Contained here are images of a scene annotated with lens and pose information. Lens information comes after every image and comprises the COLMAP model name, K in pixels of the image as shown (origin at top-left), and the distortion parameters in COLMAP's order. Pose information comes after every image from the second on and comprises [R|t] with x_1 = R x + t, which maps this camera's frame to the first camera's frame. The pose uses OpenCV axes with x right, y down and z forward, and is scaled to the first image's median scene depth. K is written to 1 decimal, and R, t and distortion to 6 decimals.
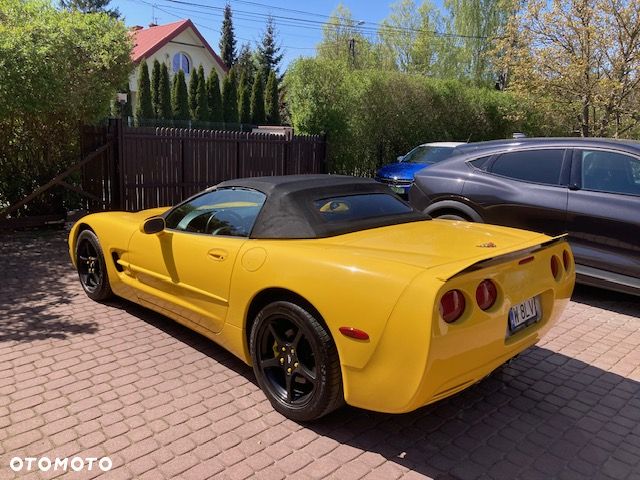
lens RADIAL K [[517.0, 0, 316.3], [0, 517.0, 237.5], [0, 0, 1]] dist [0.034140, -0.031112]
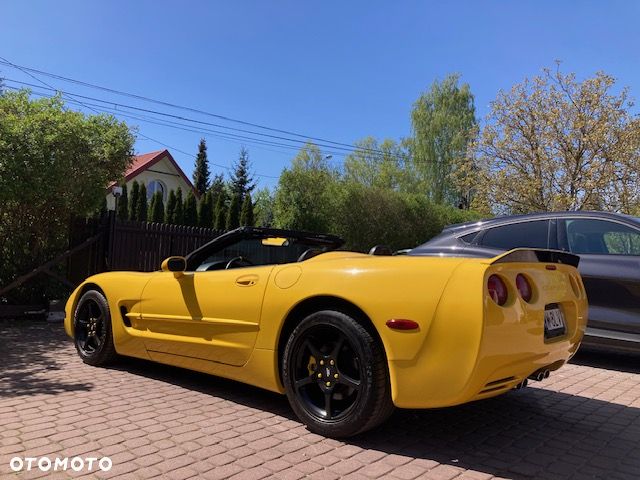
lens RADIAL K [[517.0, 0, 326.9], [0, 517.0, 235.9], [0, 0, 1]] dist [0.034140, -0.031112]
pose [[0.996835, 0.001641, 0.079477, -0.088502], [0.017577, 0.970489, -0.240503, 0.147294], [-0.077526, 0.241139, 0.967389, -0.005190]]
